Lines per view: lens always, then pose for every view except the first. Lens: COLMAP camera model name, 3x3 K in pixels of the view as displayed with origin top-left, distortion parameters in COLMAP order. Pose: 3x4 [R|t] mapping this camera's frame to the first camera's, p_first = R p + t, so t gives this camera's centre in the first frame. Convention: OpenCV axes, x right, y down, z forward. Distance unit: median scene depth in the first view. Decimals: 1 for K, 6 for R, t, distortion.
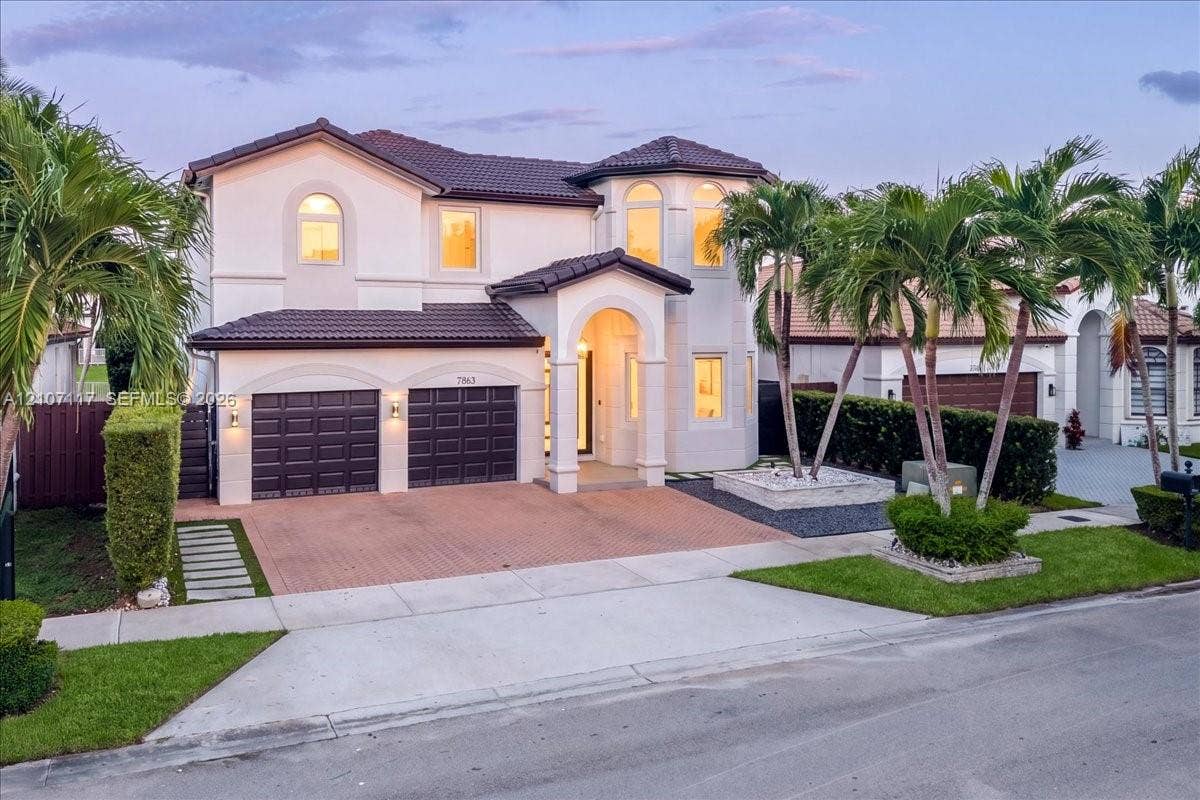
lens RADIAL K [[968.3, 0, 599.4], [0, 968.3, 387.4], [0, 0, 1]] dist [0.029209, -0.012741]
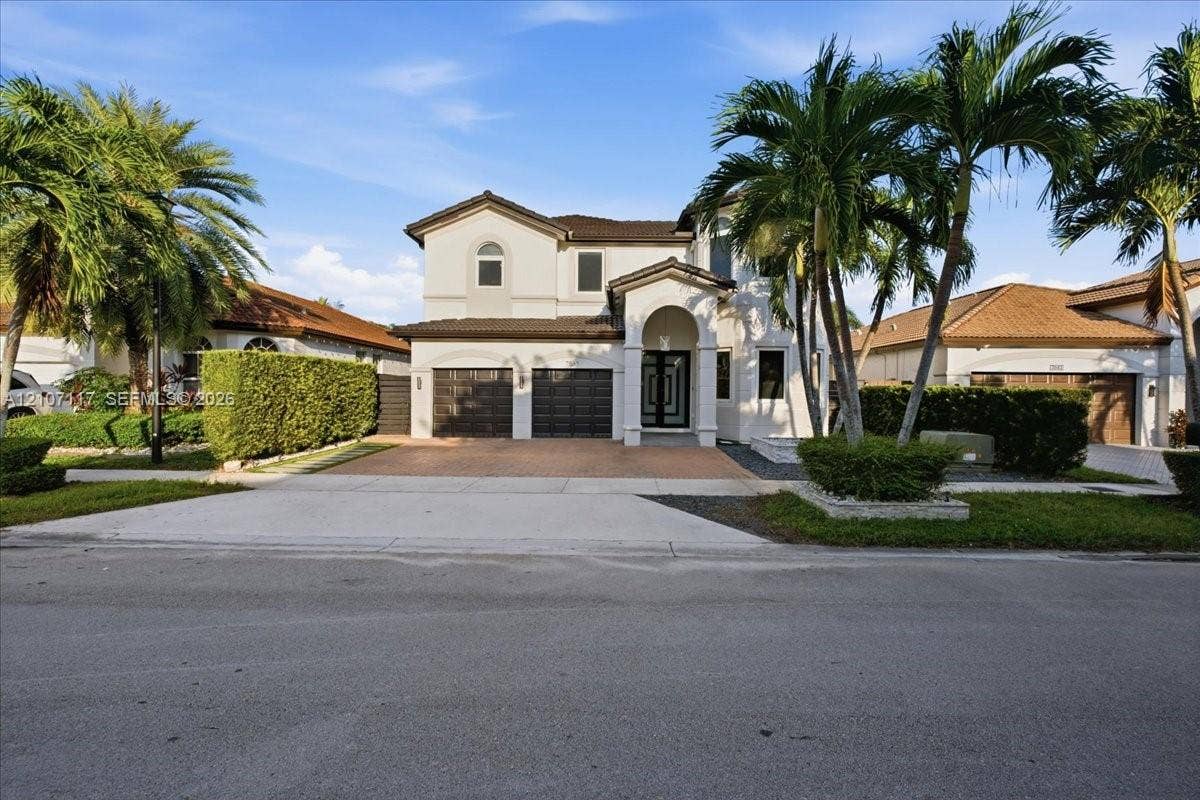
lens RADIAL K [[569.3, 0, 598.6], [0, 569.3, 412.1], [0, 0, 1]] dist [0.003839, 0.001157]
pose [[0.906963, 0.024254, -0.420512, 0.267134], [-0.035489, 0.999191, -0.018913, 0.083800], [0.419713, 0.032078, 0.907090, 0.286393]]
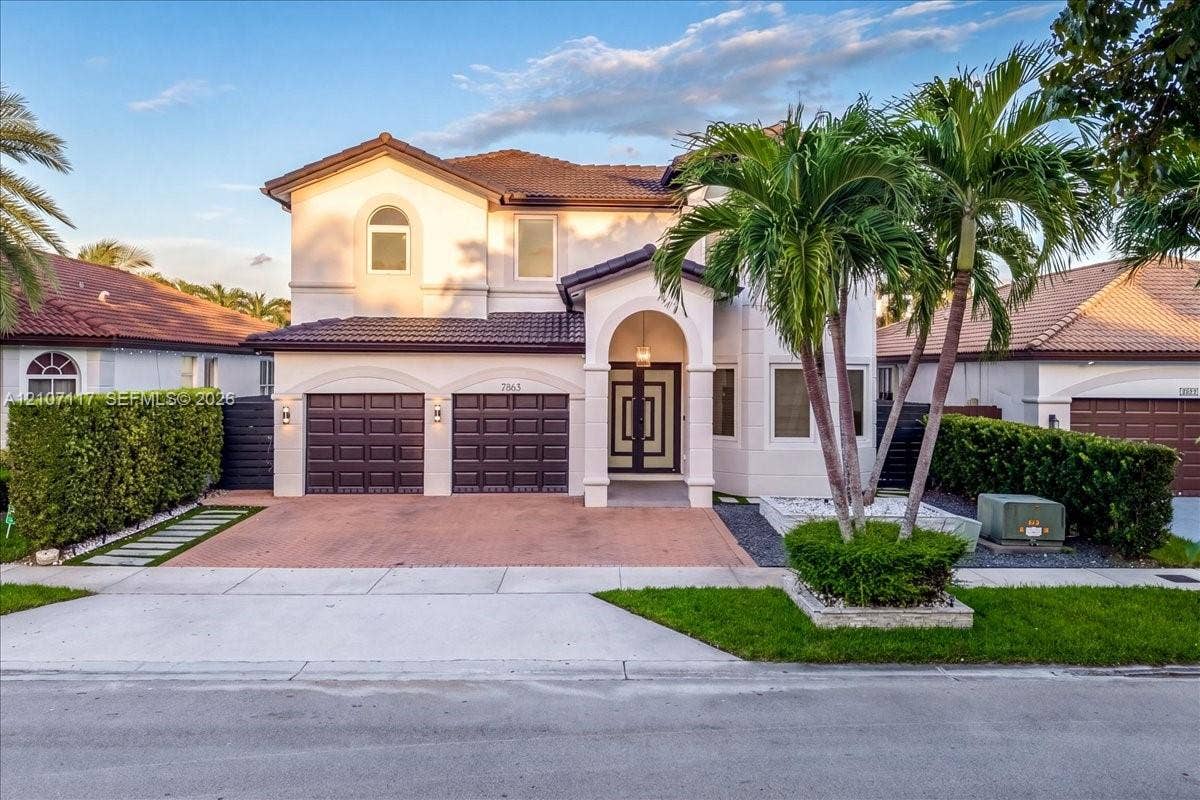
lens RADIAL K [[968.3, 0, 600.2], [0, 968.3, 398.2], [0, 0, 1]] dist [0.029209, -0.012741]
pose [[0.926007, 0.019673, -0.376993, 0.341630], [-0.032507, 0.999087, -0.027708, 0.030768], [0.376104, 0.037913, 0.925801, 0.136647]]
